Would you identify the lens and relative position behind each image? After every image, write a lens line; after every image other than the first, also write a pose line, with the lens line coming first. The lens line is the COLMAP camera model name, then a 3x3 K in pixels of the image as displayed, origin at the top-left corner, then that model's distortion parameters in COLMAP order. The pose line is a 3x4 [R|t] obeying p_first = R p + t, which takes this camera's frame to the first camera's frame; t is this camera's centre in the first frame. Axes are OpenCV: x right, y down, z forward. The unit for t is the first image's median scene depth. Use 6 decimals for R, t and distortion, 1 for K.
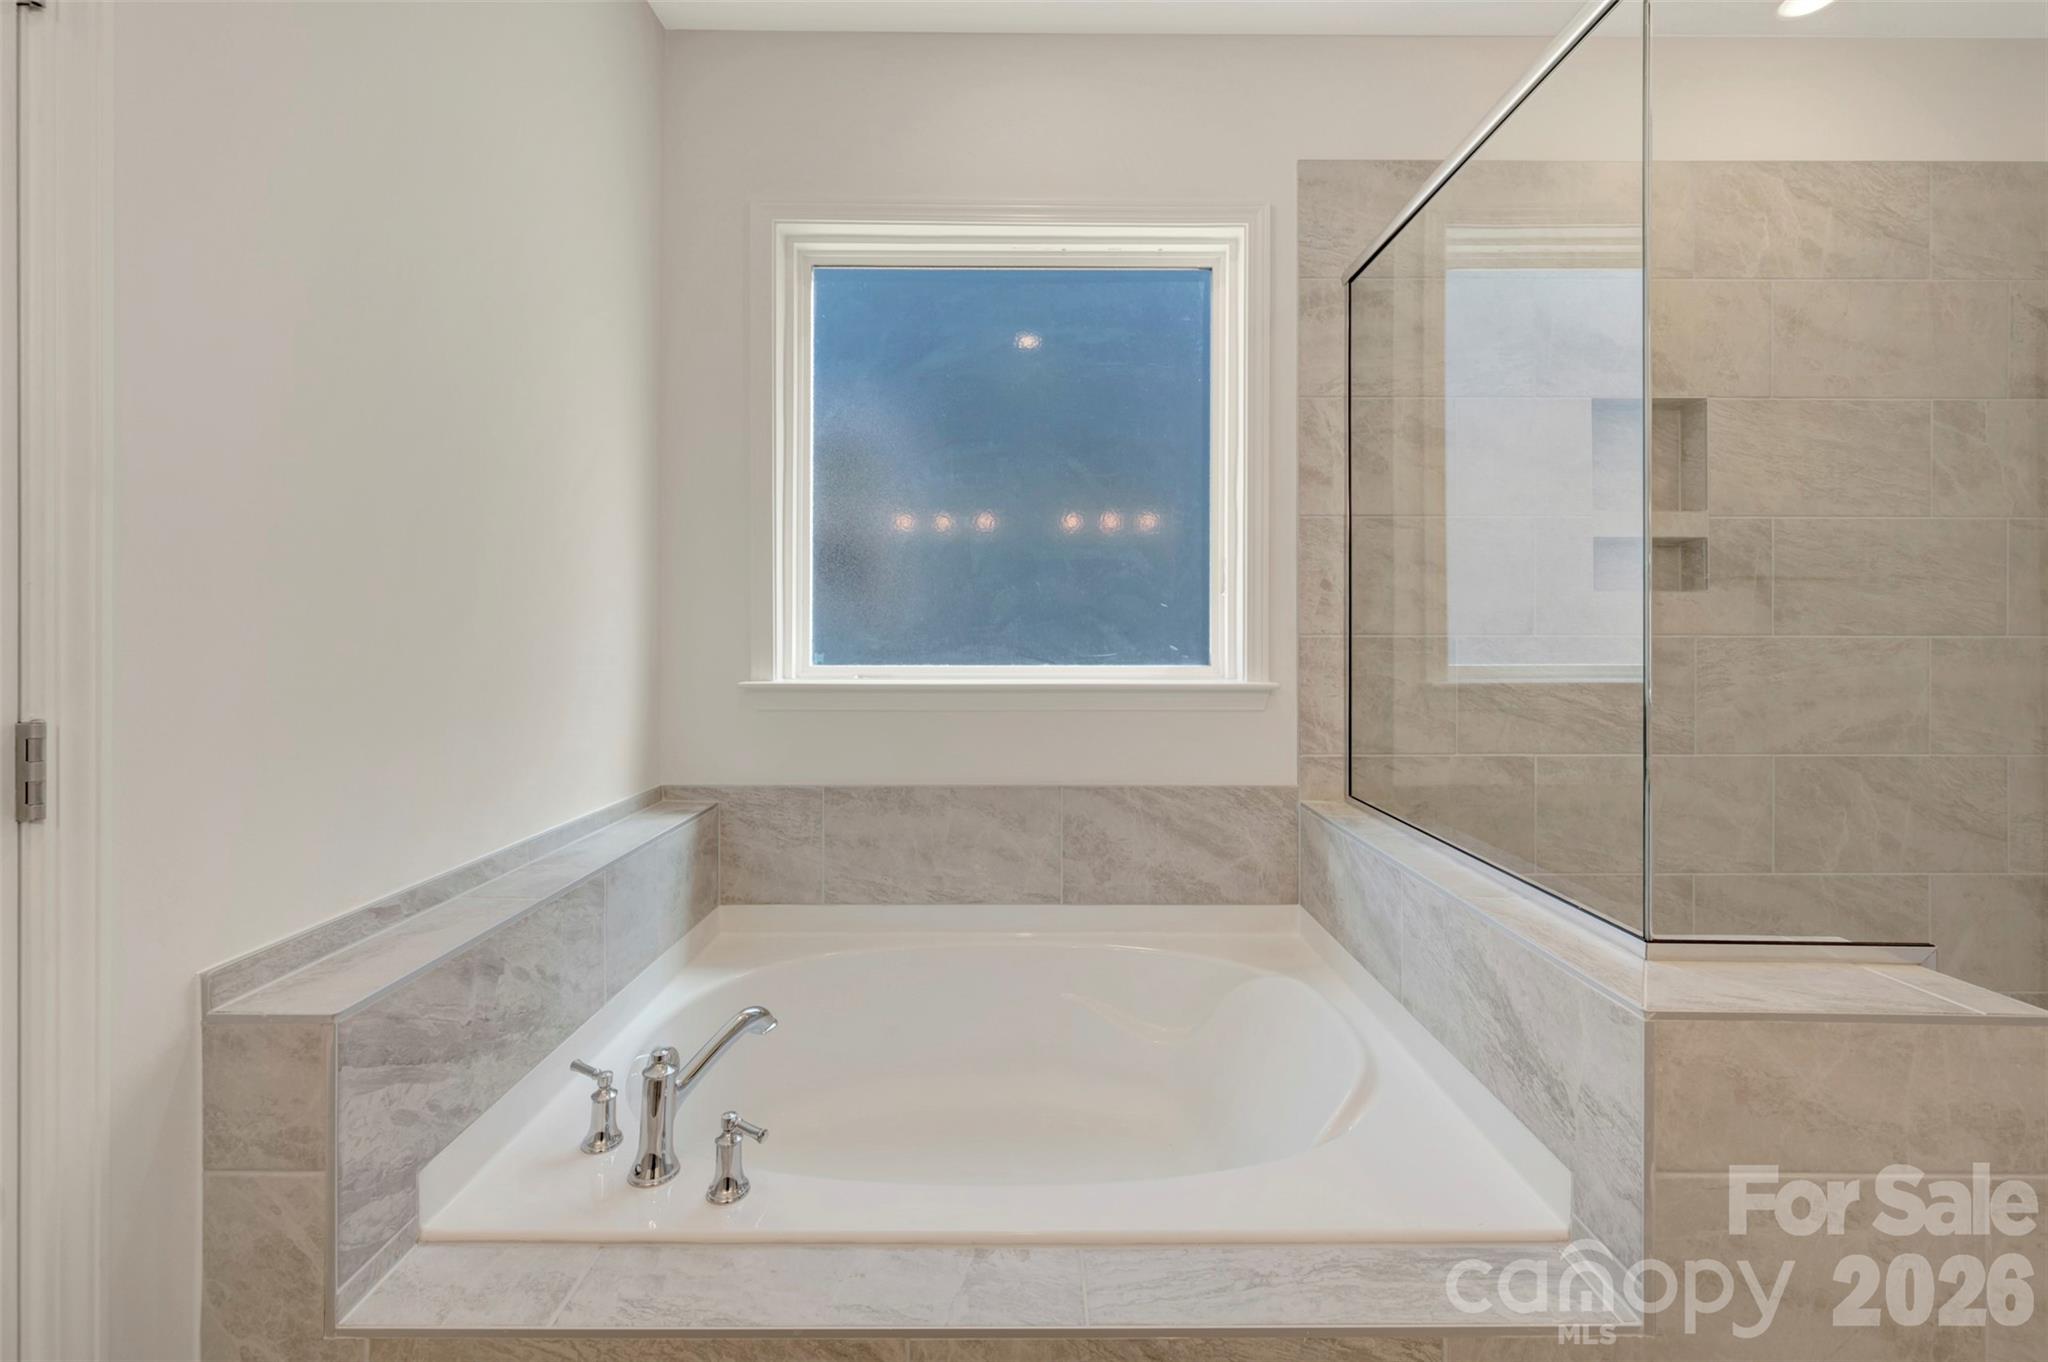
lens RADIAL K [[815.0, 0, 1018.3], [0, 815.0, 644.8], [0, 0, 1]] dist [-0.000971, 0.000112]
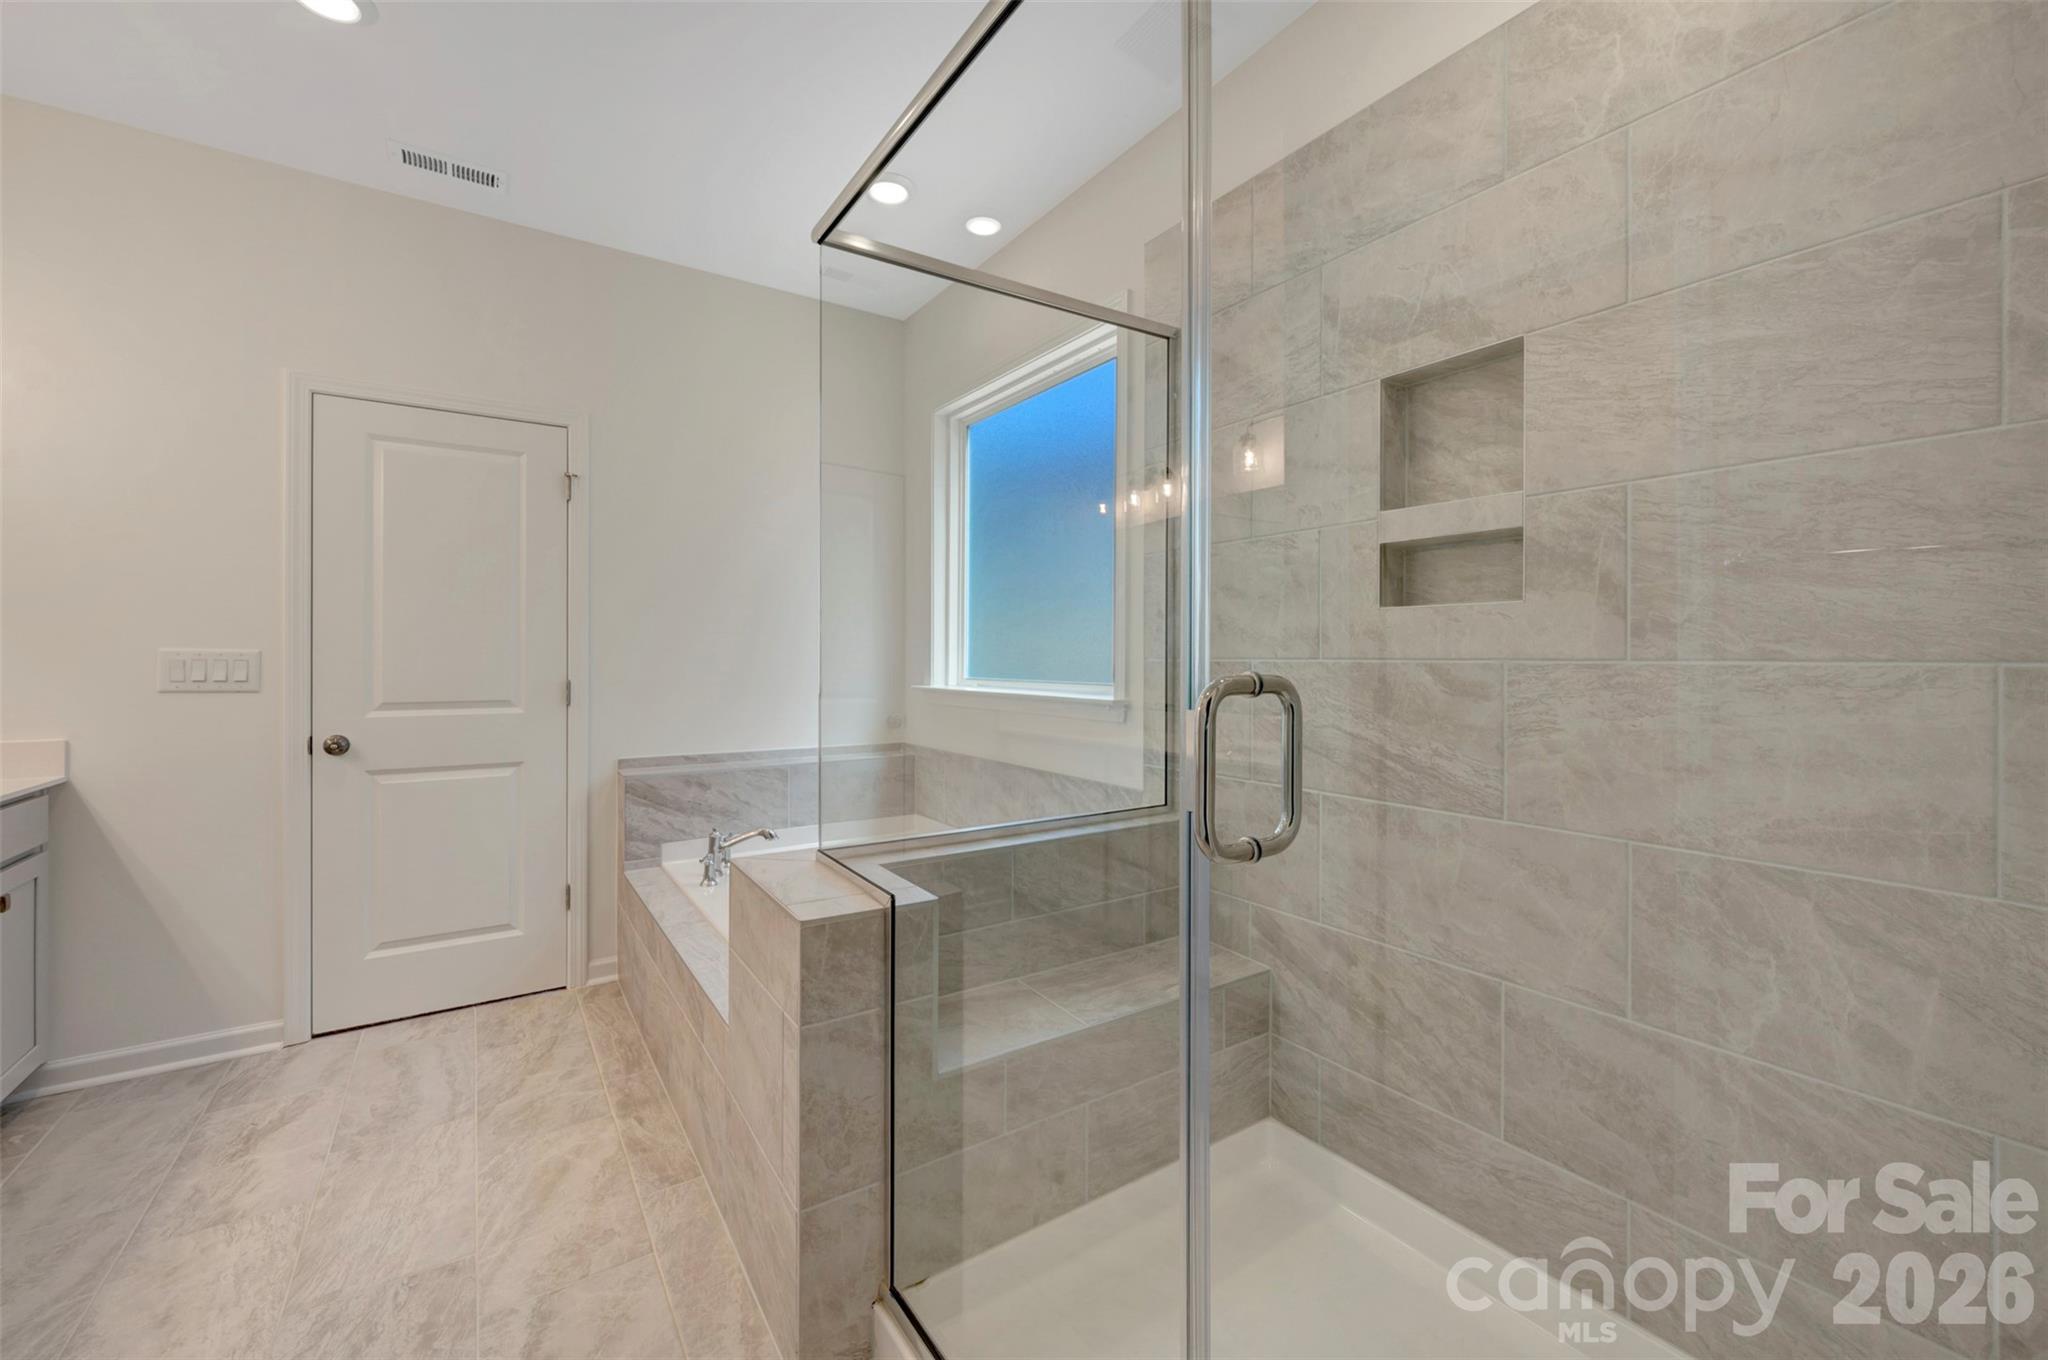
lens RADIAL K [[815.0, 0, 1031.9], [0, 815.0, 665.7], [0, 0, 1]] dist [-0.000971, 0.000112]
pose [[0.560180, 0.008615, -0.828326, 1.204424], [-0.006499, 0.999961, 0.006005, -0.008416], [0.828345, 0.002019, 0.560214, 0.226382]]
